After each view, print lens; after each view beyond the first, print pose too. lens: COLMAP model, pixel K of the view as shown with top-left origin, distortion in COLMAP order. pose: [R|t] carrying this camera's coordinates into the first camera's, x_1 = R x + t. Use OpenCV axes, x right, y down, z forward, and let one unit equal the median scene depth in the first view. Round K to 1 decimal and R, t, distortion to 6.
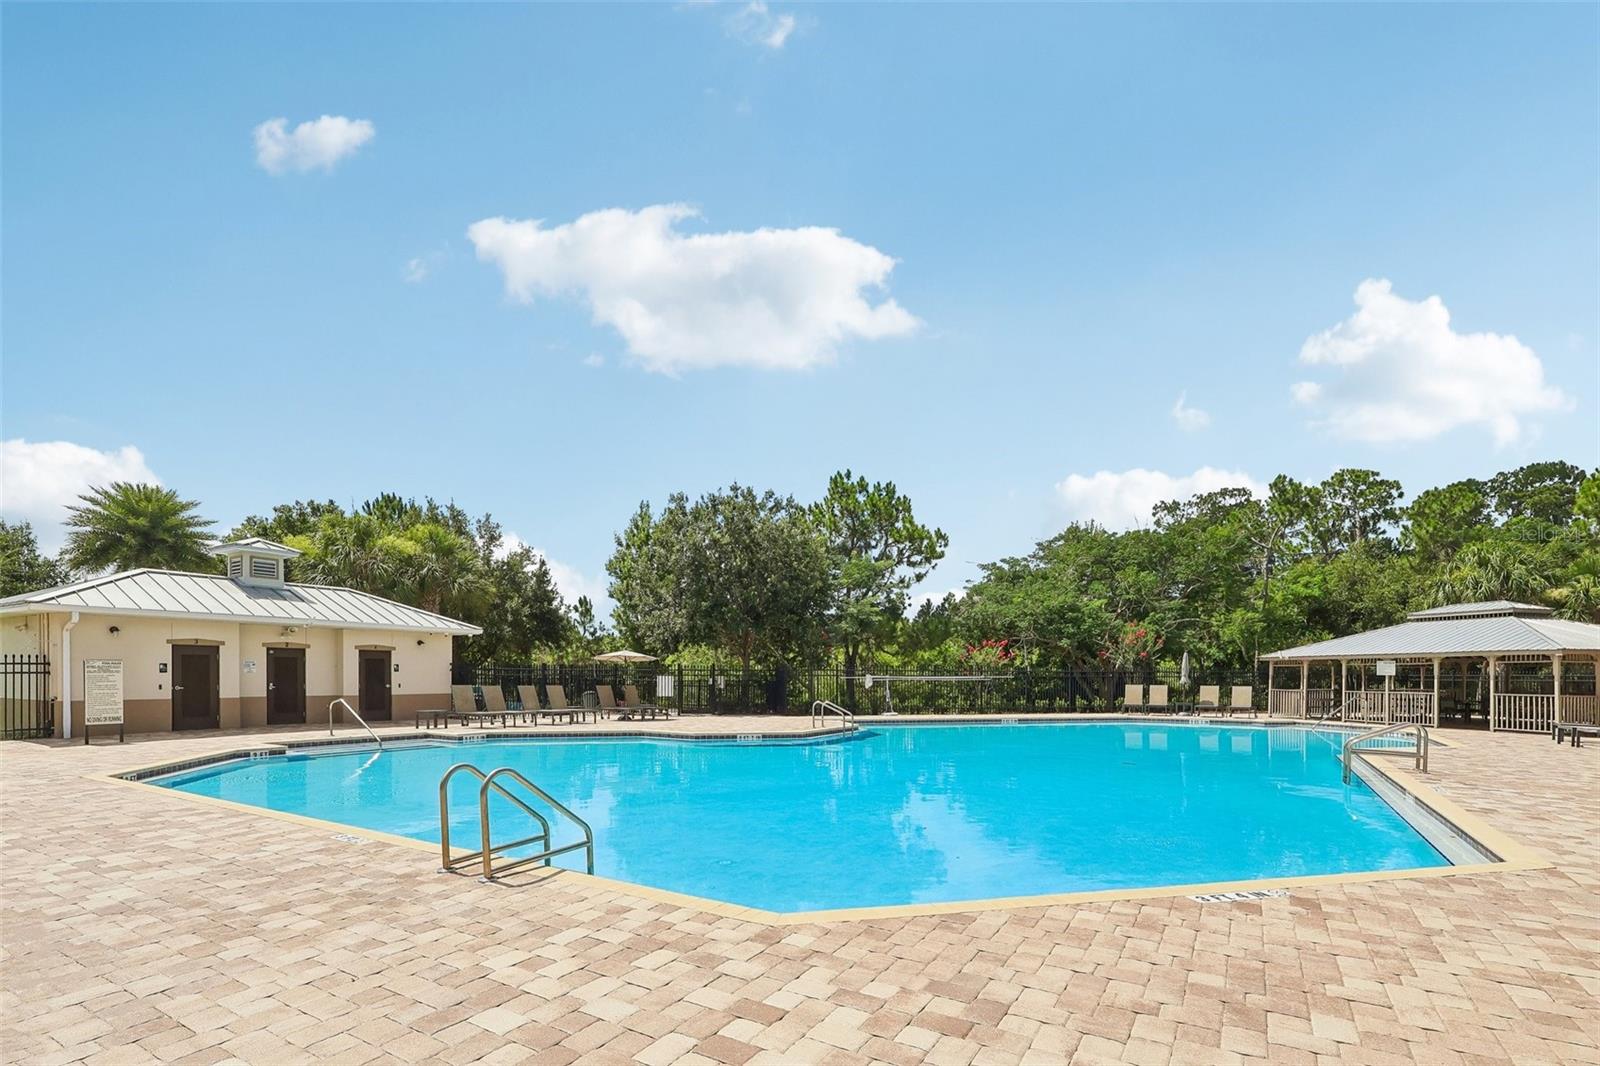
lens RADIAL K [[745.7, 0, 745.8], [0, 745.7, 677.0], [0, 0, 1]] dist [-0.001292, 0.001409]
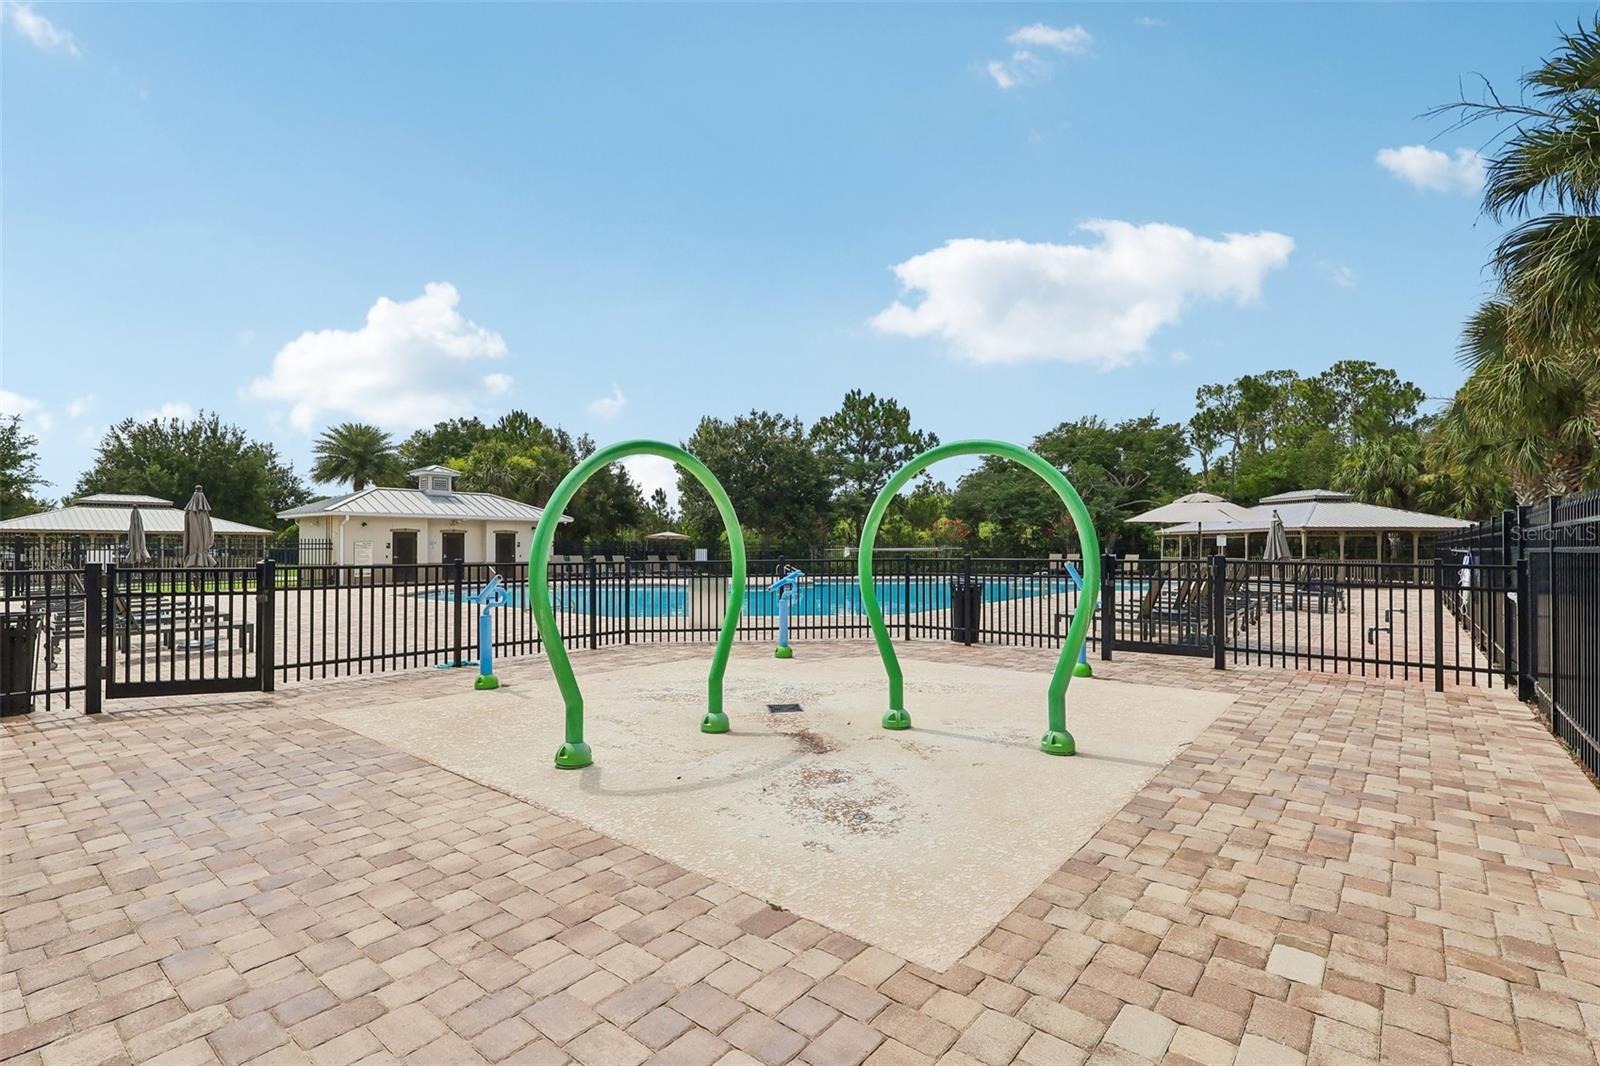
lens RADIAL K [[745.7, 0, 801.6], [0, 745.7, 534.2], [0, 0, 1]] dist [-0.001292, 0.001409]
pose [[0.996063, -0.006449, -0.088416, 0.193961], [0.004676, 0.999784, -0.020241, 0.000619], [0.088527, 0.019748, 0.995878, -0.375676]]
